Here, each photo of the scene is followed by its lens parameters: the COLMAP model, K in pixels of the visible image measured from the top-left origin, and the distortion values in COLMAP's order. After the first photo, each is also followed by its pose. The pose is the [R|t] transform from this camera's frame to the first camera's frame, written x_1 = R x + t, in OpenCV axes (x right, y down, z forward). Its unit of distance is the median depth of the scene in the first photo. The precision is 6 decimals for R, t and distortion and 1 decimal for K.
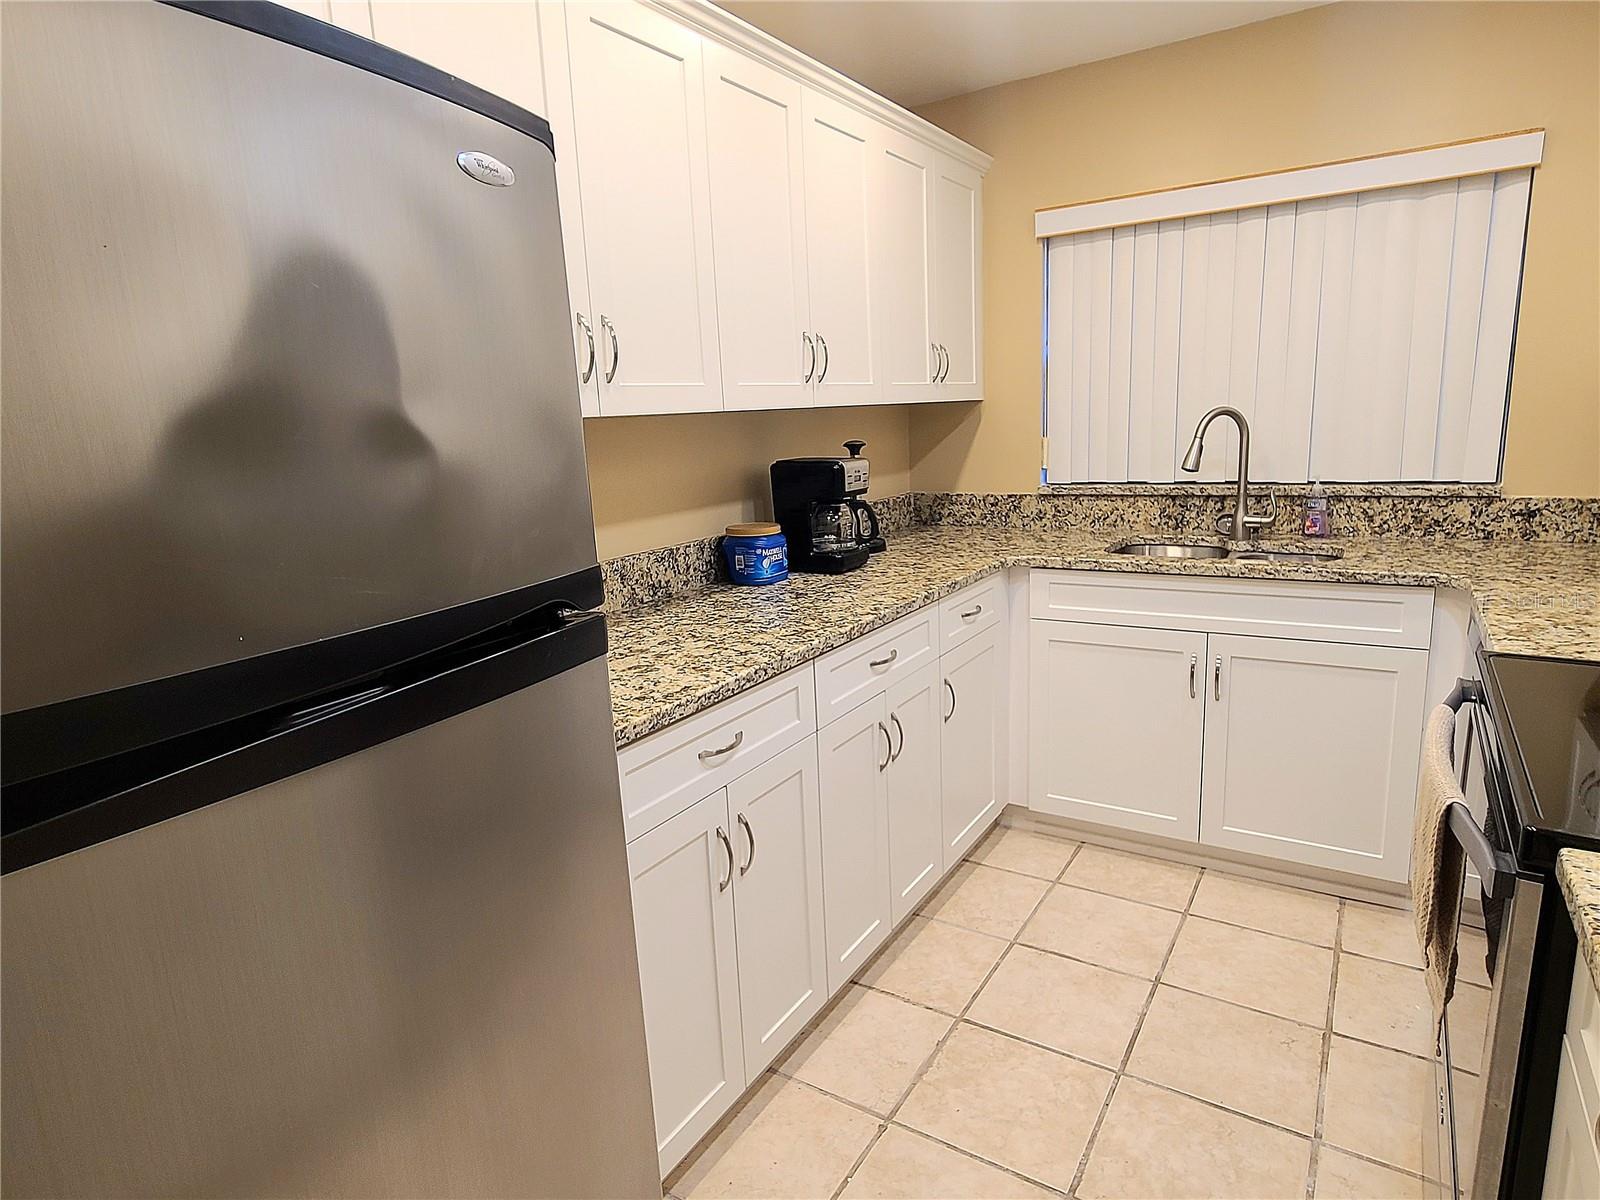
lens RADIAL K [[905.2, 0, 800.0], [0, 905.2, 600.0], [0, 0, 1]] dist [-0.002942, -0.002705]
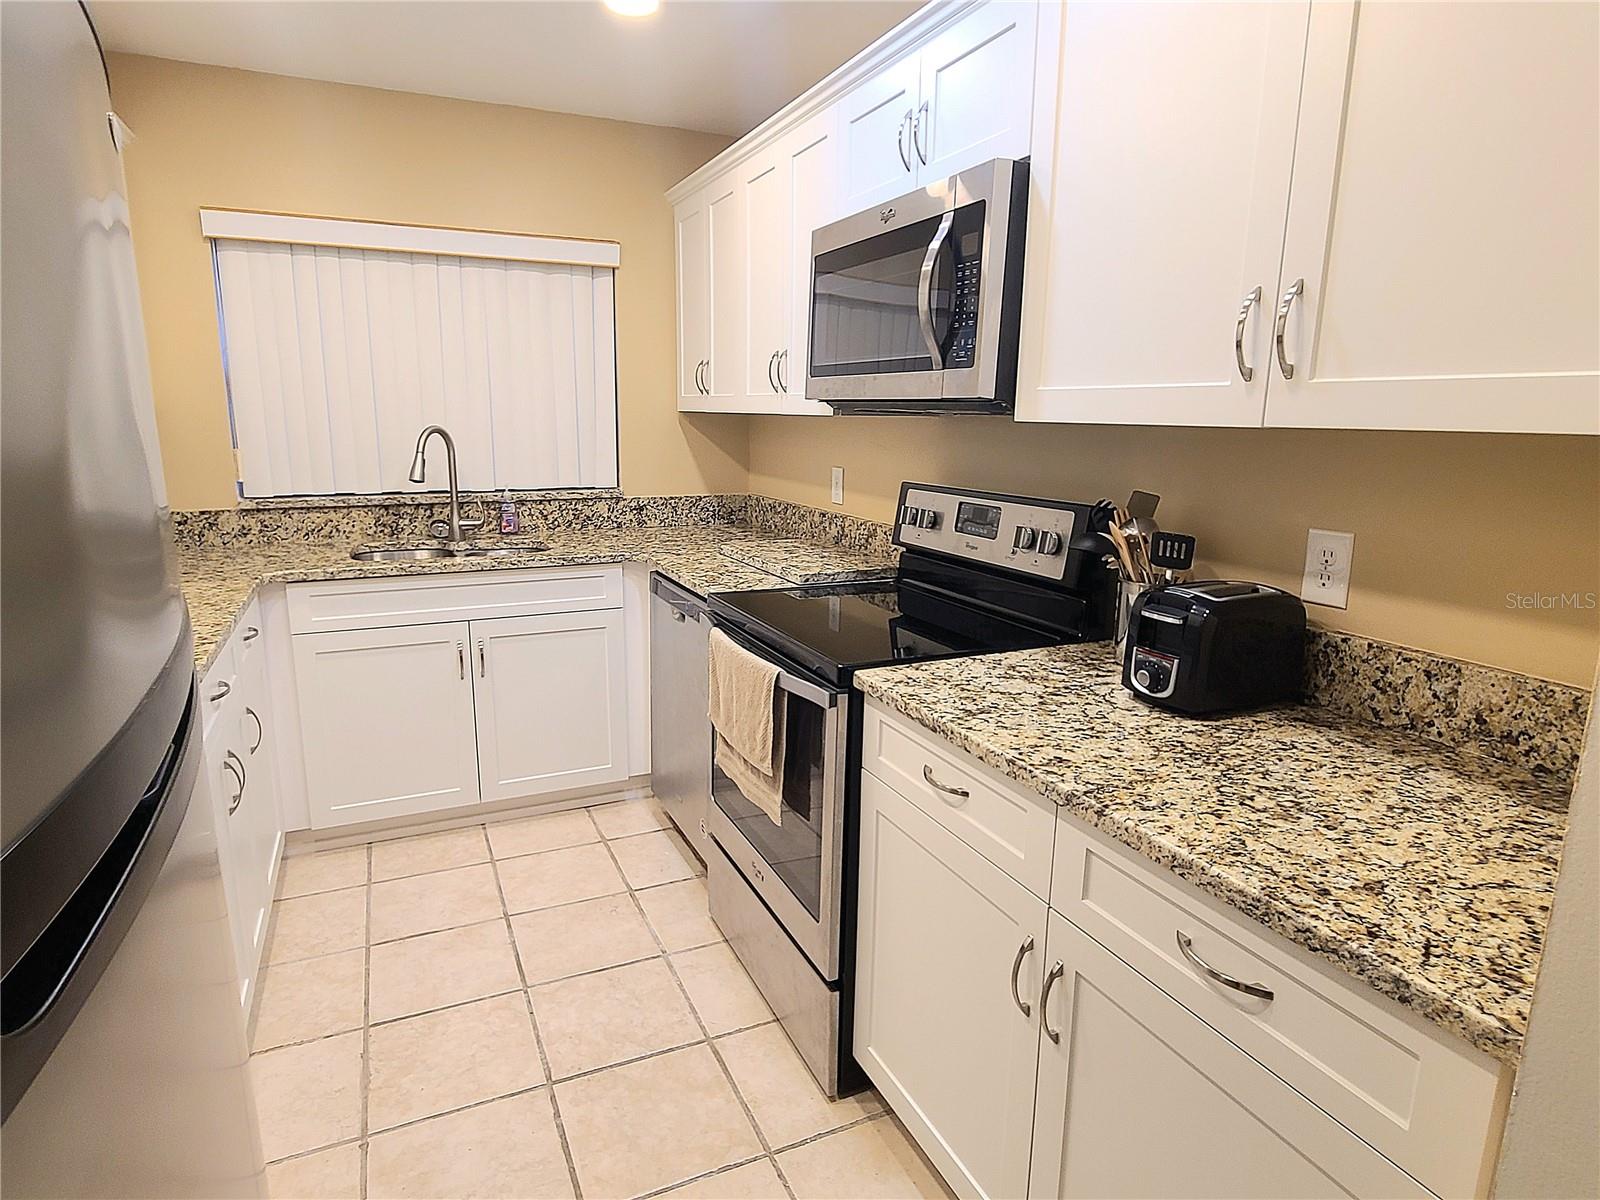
lens RADIAL K [[905.2, 0, 800.0], [0, 905.2, 600.0], [0, 0, 1]] dist [-0.002942, -0.002705]
pose [[0.532098, -0.121600, 0.837905, -0.270022], [0.132349, 0.989413, 0.059541, -0.002647], [-0.836275, 0.079214, 0.542559, 0.009880]]
